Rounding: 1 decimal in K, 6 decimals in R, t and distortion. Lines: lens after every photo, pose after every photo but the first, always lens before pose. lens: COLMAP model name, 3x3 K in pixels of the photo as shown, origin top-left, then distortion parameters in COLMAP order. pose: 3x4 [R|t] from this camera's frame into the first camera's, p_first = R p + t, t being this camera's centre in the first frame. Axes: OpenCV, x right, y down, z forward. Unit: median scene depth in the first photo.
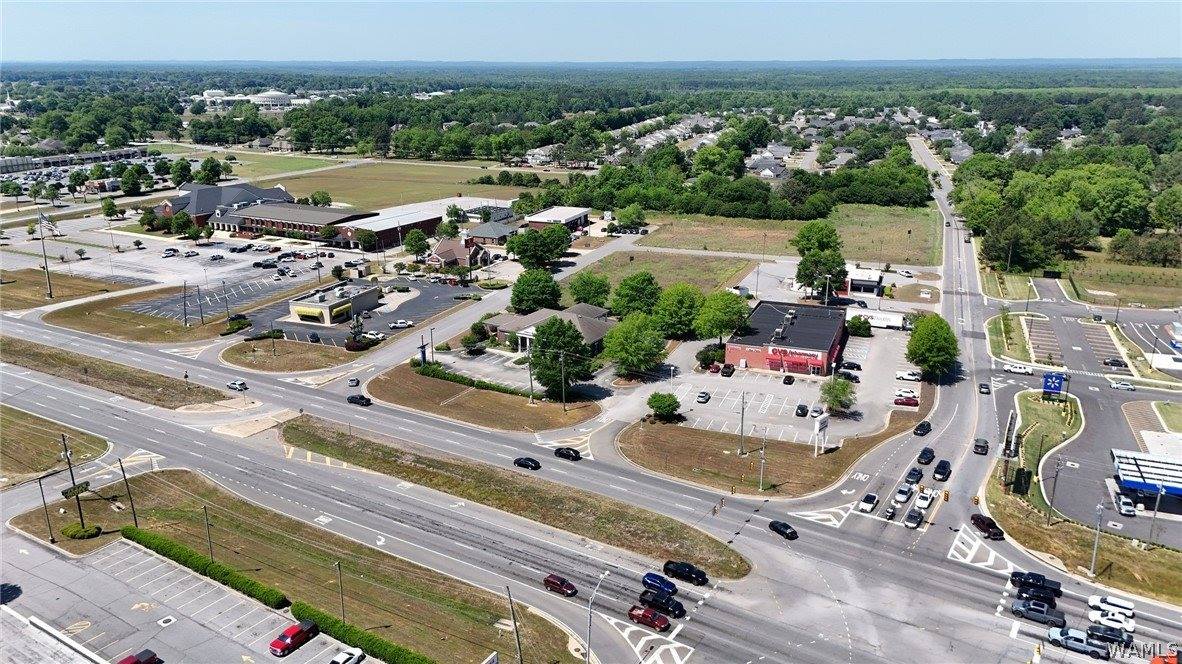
lens RADIAL K [[868.7, 0, 595.5], [0, 868.7, 333.7], [0, 0, 1]] dist [0.071693, -0.073398]
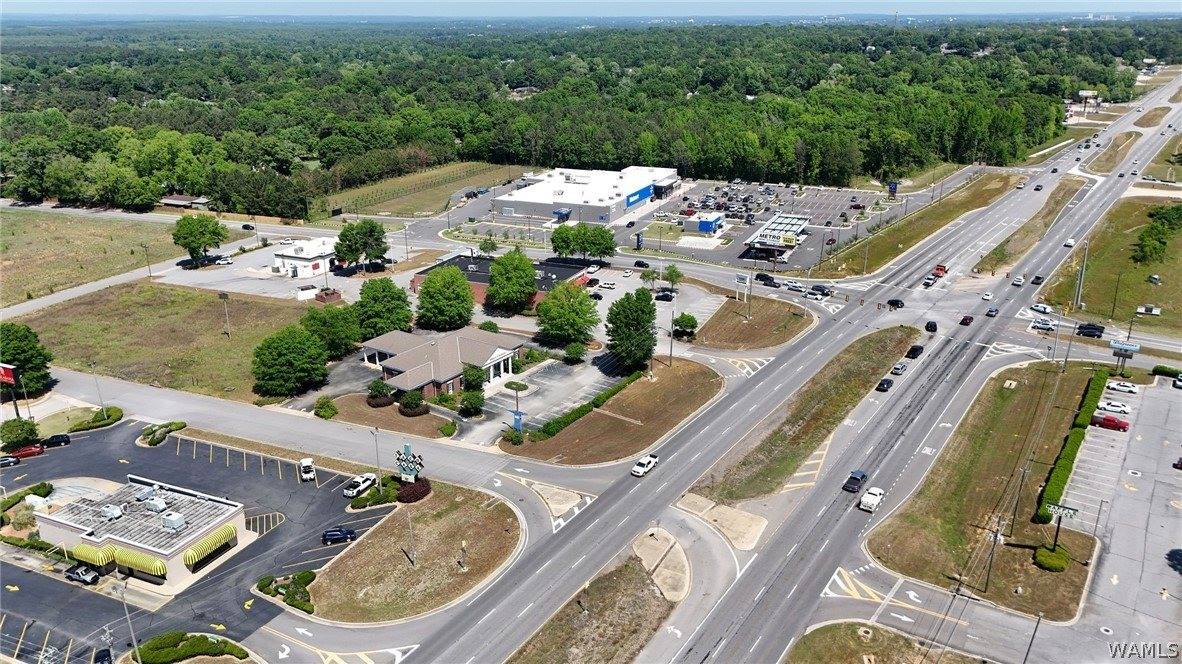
lens RADIAL K [[868.7, 0, 595.5], [0, 868.7, 333.7], [0, 0, 1]] dist [0.071693, -0.073398]
pose [[0.040889, -0.339973, 0.939546, -0.855392], [0.297999, 0.901685, 0.313305, -0.256555], [-0.953690, 0.267173, 0.138181, 0.780719]]
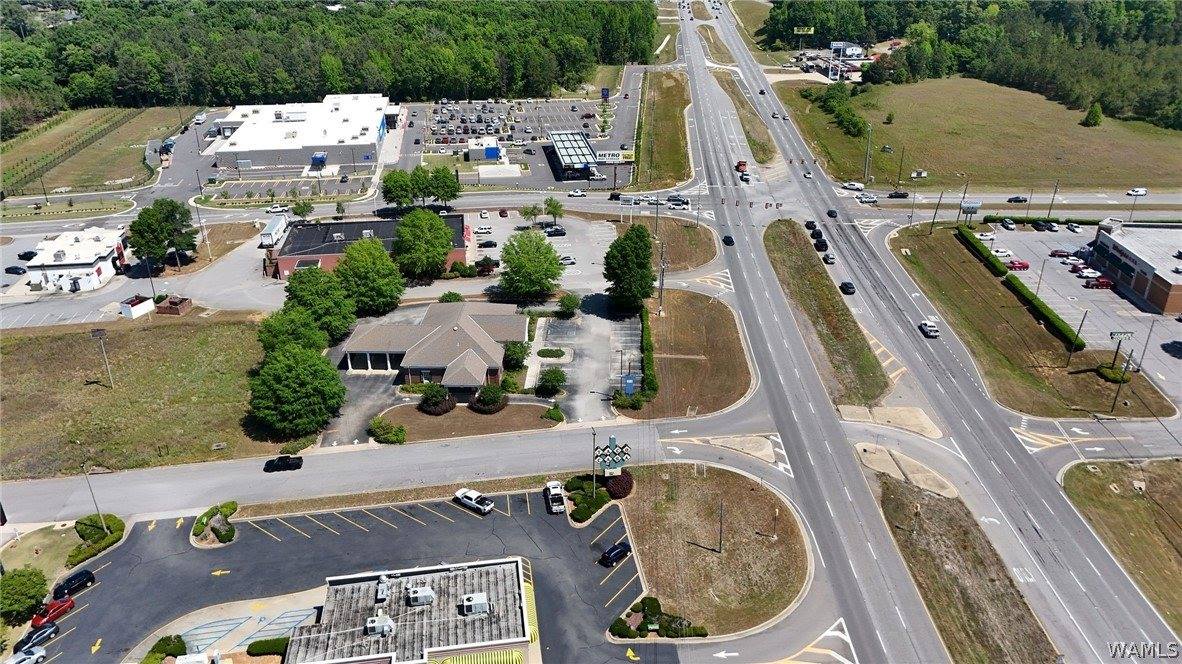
lens RADIAL K [[868.7, 0, 595.5], [0, 868.7, 333.7], [0, 0, 1]] dist [0.071693, -0.073398]
pose [[-0.498616, -0.375161, 0.781432, -0.704806], [0.257800, 0.796517, 0.546900, -0.398522], [-0.827600, 0.474146, -0.300439, 1.176990]]
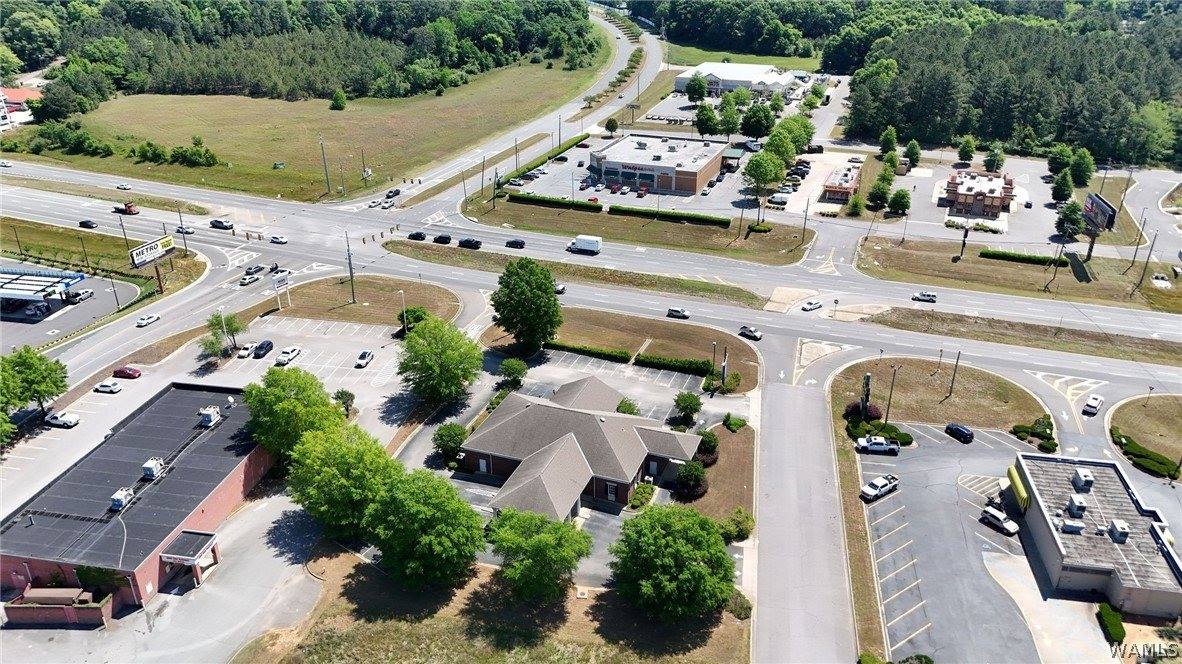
lens RADIAL K [[868.7, 0, 595.5], [0, 868.7, 333.7], [0, 0, 1]] dist [0.071693, -0.073398]
pose [[-0.982506, 0.083772, -0.166326, 0.033894], [-0.051724, 0.735224, 0.675848, -0.487204], [0.178904, 0.672628, -0.718029, 1.449327]]
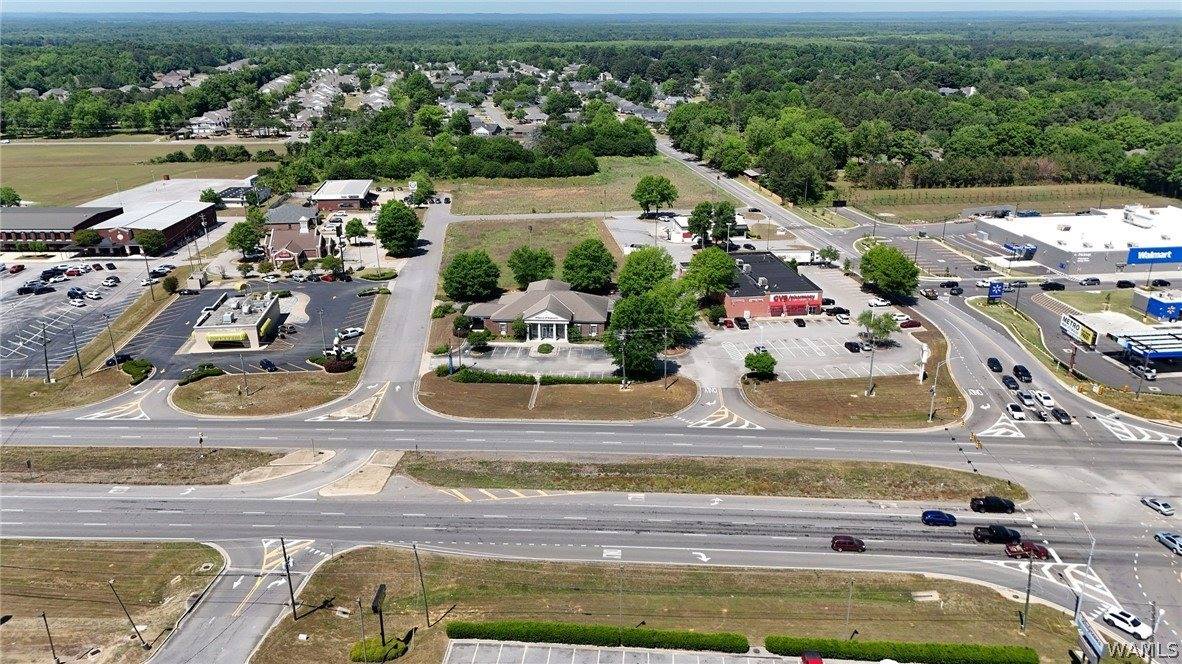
lens RADIAL K [[868.7, 0, 595.5], [0, 868.7, 333.7], [0, 0, 1]] dist [0.071693, -0.073398]
pose [[0.881953, -0.162288, 0.442518, -0.437167], [0.140914, 0.986702, 0.081013, -0.051011], [-0.449781, -0.009093, 0.893093, 0.146443]]
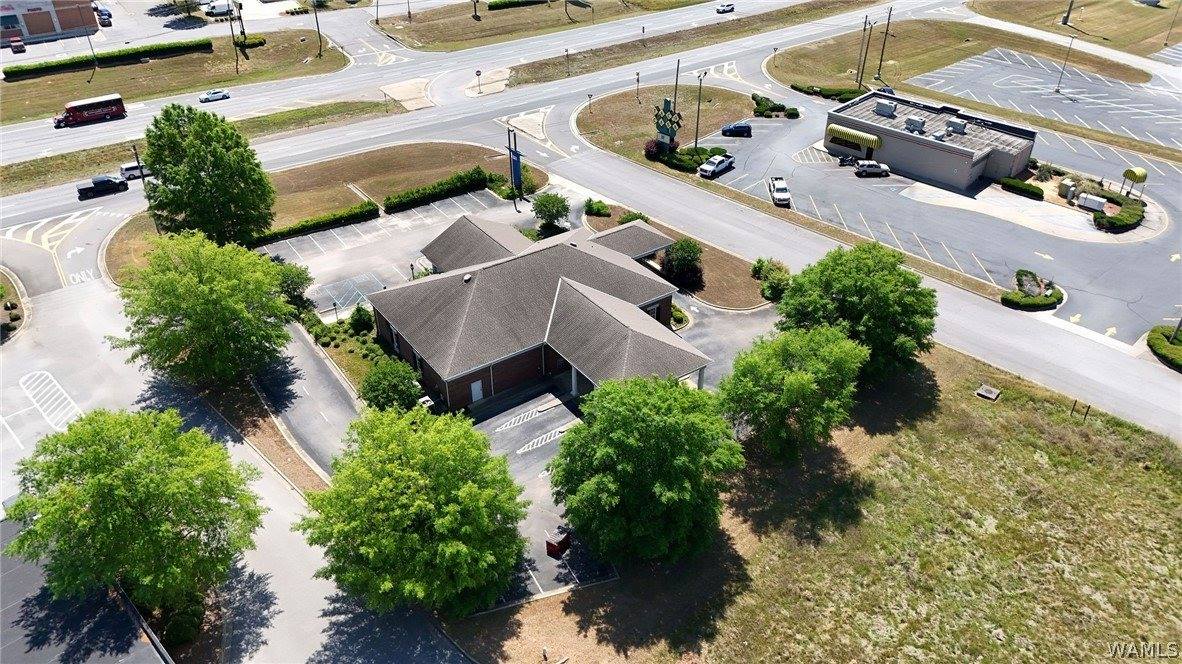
lens RADIAL K [[868.7, 0, 595.5], [0, 868.7, 333.7], [0, 0, 1]] dist [0.071693, -0.073398]
pose [[-0.398381, 0.512539, -0.760655, 0.271666], [-0.272647, 0.725646, 0.631745, -0.267320], [0.875760, 0.459066, -0.149341, 1.144316]]
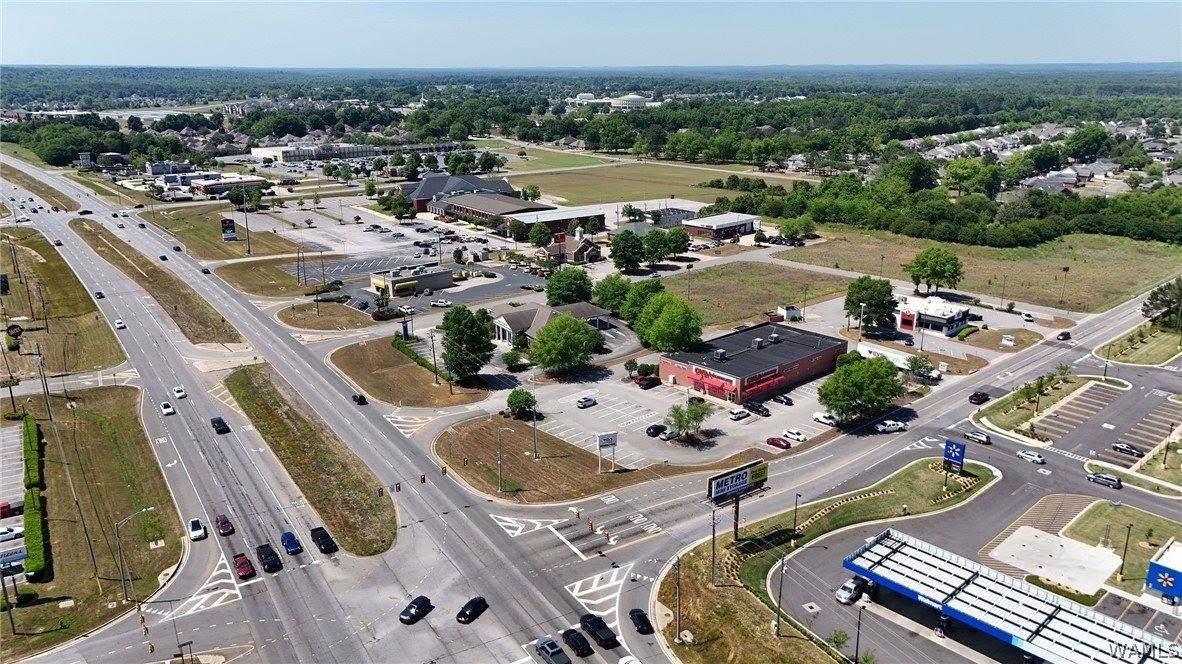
lens RADIAL K [[868.7, 0, 595.5], [0, 868.7, 333.7], [0, 0, 1]] dist [0.071693, -0.073398]
pose [[0.902564, 0.126054, -0.411690, 0.465204], [-0.127838, 0.991521, 0.023328, -0.026468], [0.411140, 0.031574, 0.911025, 0.082288]]
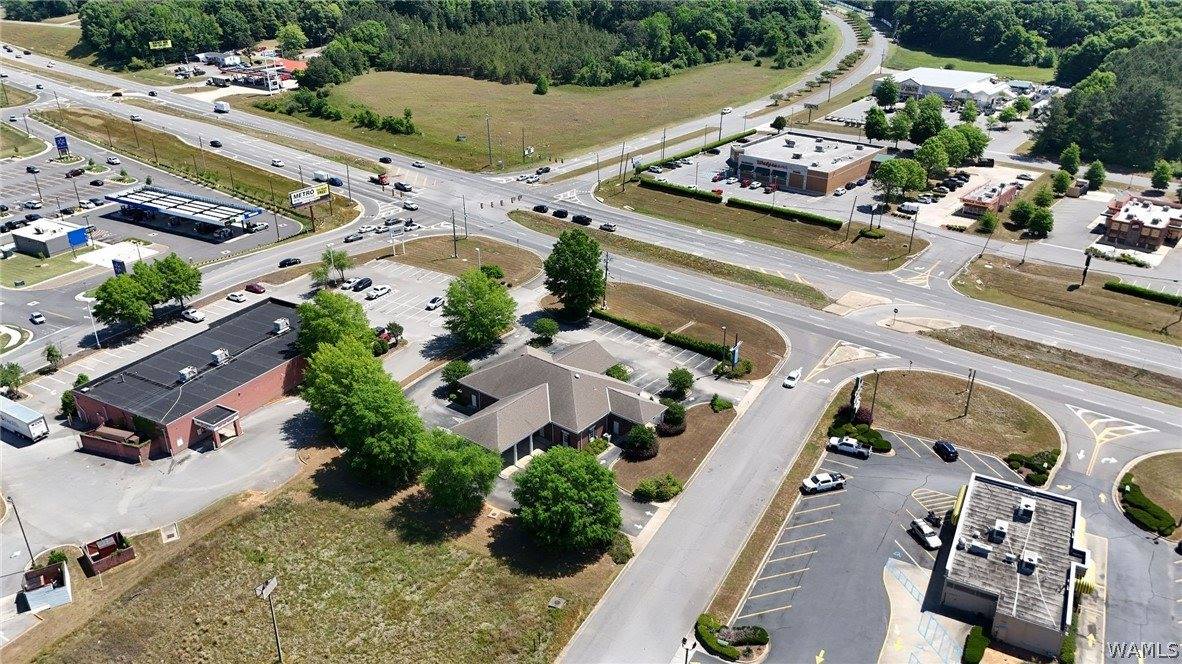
lens RADIAL K [[868.7, 0, 595.5], [0, 868.7, 333.7], [0, 0, 1]] dist [0.071693, -0.073398]
pose [[-0.991296, -0.055481, 0.119388, -0.159864], [0.040583, 0.733916, 0.678026, -0.505921], [-0.125238, 0.676970, -0.725277, 1.512439]]
